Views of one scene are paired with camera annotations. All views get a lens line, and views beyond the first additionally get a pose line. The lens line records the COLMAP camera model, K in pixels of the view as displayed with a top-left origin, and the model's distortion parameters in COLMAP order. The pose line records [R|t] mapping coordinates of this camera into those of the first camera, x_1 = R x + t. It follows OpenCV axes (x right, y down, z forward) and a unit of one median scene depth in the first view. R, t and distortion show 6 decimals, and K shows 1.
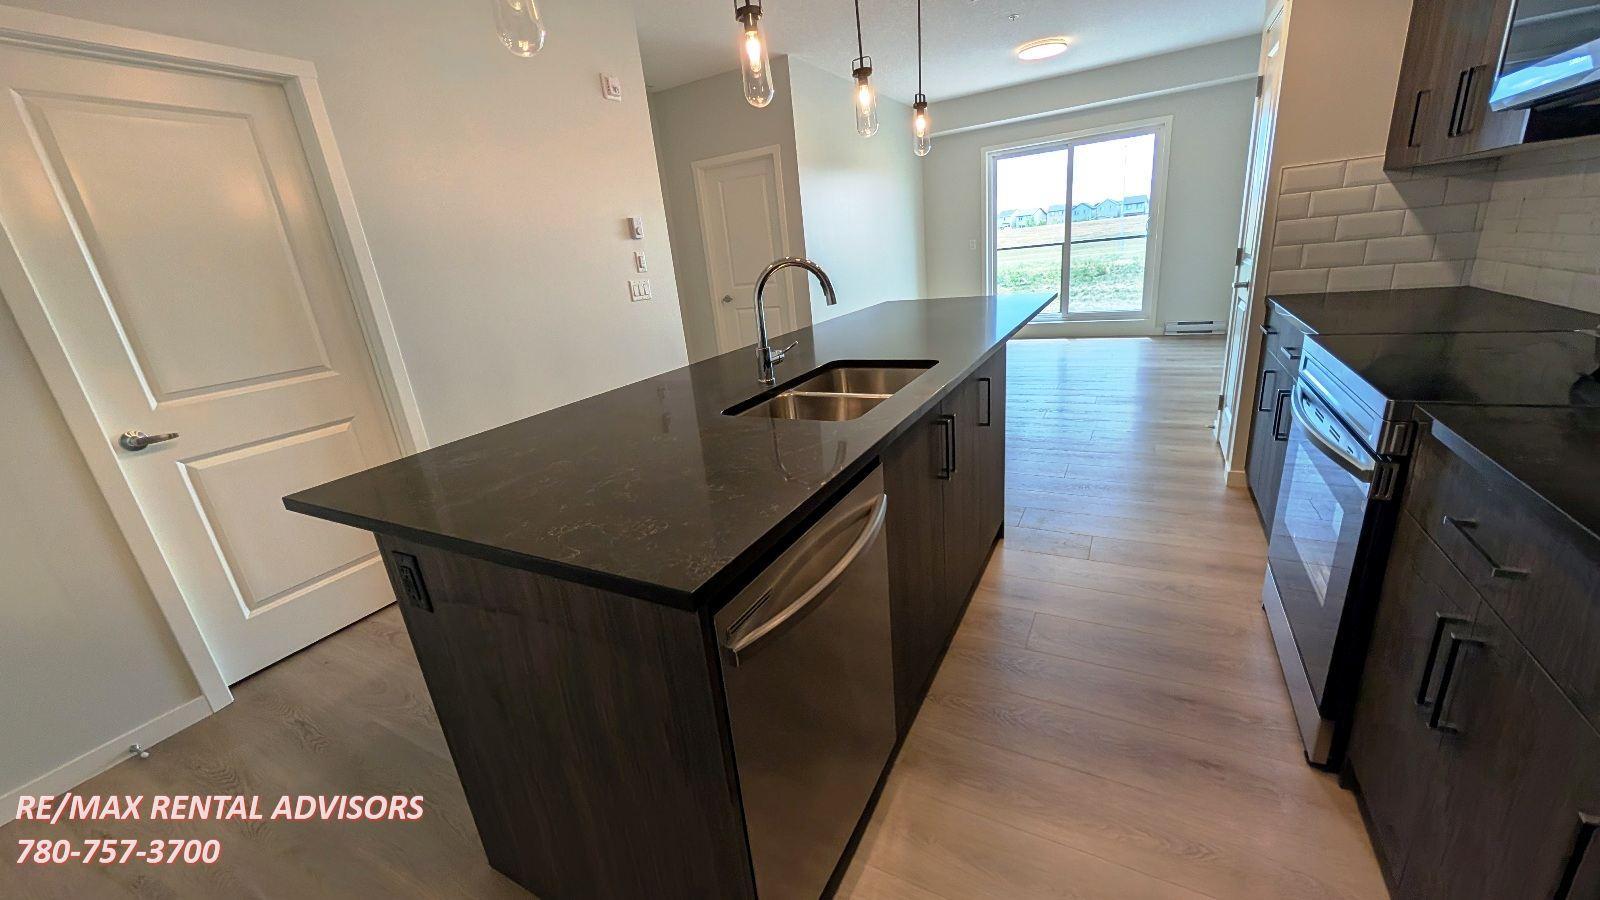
lens RADIAL K [[603.9, 0, 794.8], [0, 603.9, 451.8], [0, 0, 1]] dist [-0.000281, 0.000130]
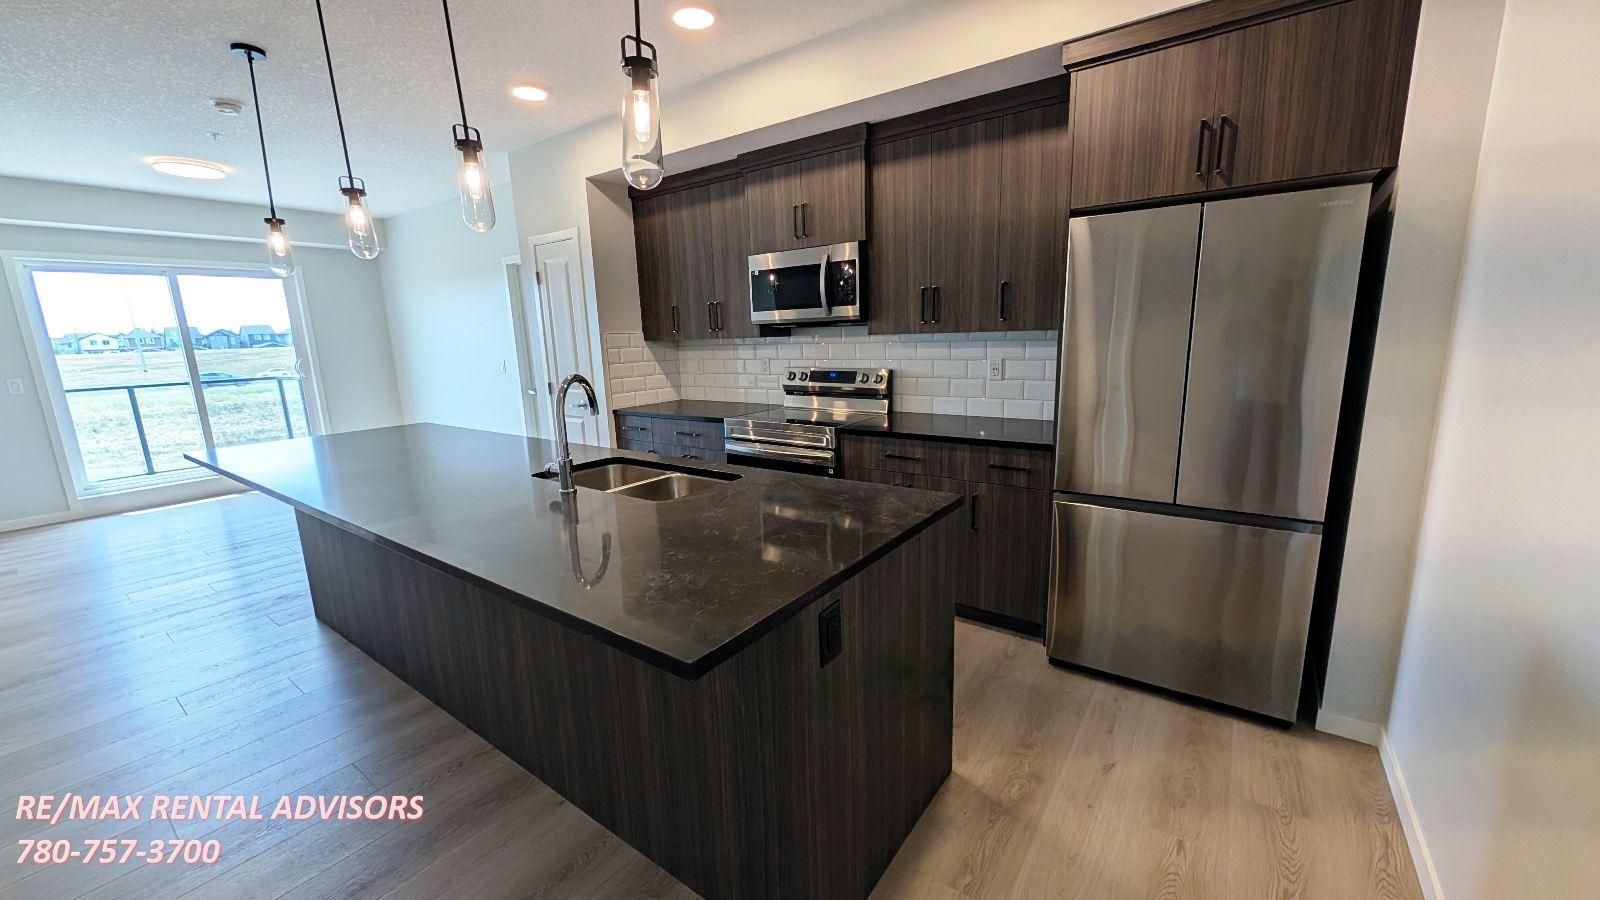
lens RADIAL K [[603.9, 0, 794.8], [0, 603.9, 451.8], [0, 0, 1]] dist [-0.000281, 0.000130]
pose [[0.123305, -0.095984, 0.987716, -0.795746], [0.326457, 0.943837, 0.050965, -0.080845], [-0.937135, 0.316163, 0.147714, 0.369796]]
